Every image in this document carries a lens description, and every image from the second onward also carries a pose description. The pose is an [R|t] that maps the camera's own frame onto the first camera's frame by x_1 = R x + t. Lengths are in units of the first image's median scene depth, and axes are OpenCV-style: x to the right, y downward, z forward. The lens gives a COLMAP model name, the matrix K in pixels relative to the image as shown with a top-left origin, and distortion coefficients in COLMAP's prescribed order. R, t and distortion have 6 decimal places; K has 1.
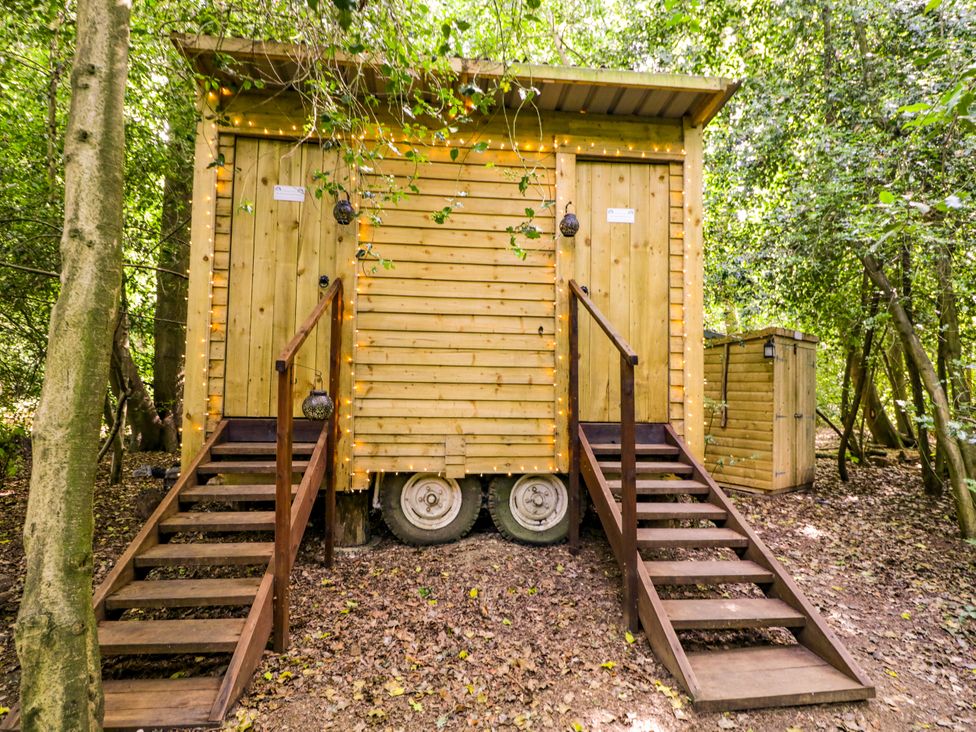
lens RADIAL K [[508.1, 0, 478.4], [0, 508.1, 366.5], [0, 0, 1]] dist [-0.000458, -0.013472]
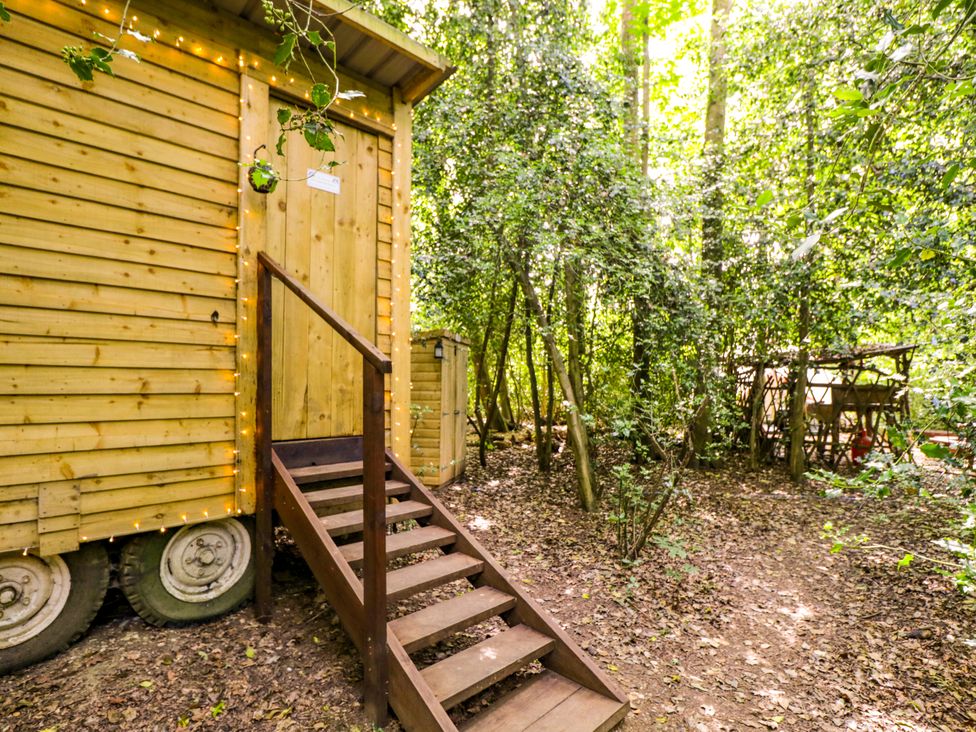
lens RADIAL K [[508.1, 0, 478.4], [0, 508.1, 366.5], [0, 0, 1]] dist [-0.000458, -0.013472]
pose [[0.765584, 0.009580, 0.643264, -0.049302], [-0.018302, 0.999809, 0.006893, -0.013729], [-0.643075, -0.017050, 0.765613, 0.223710]]
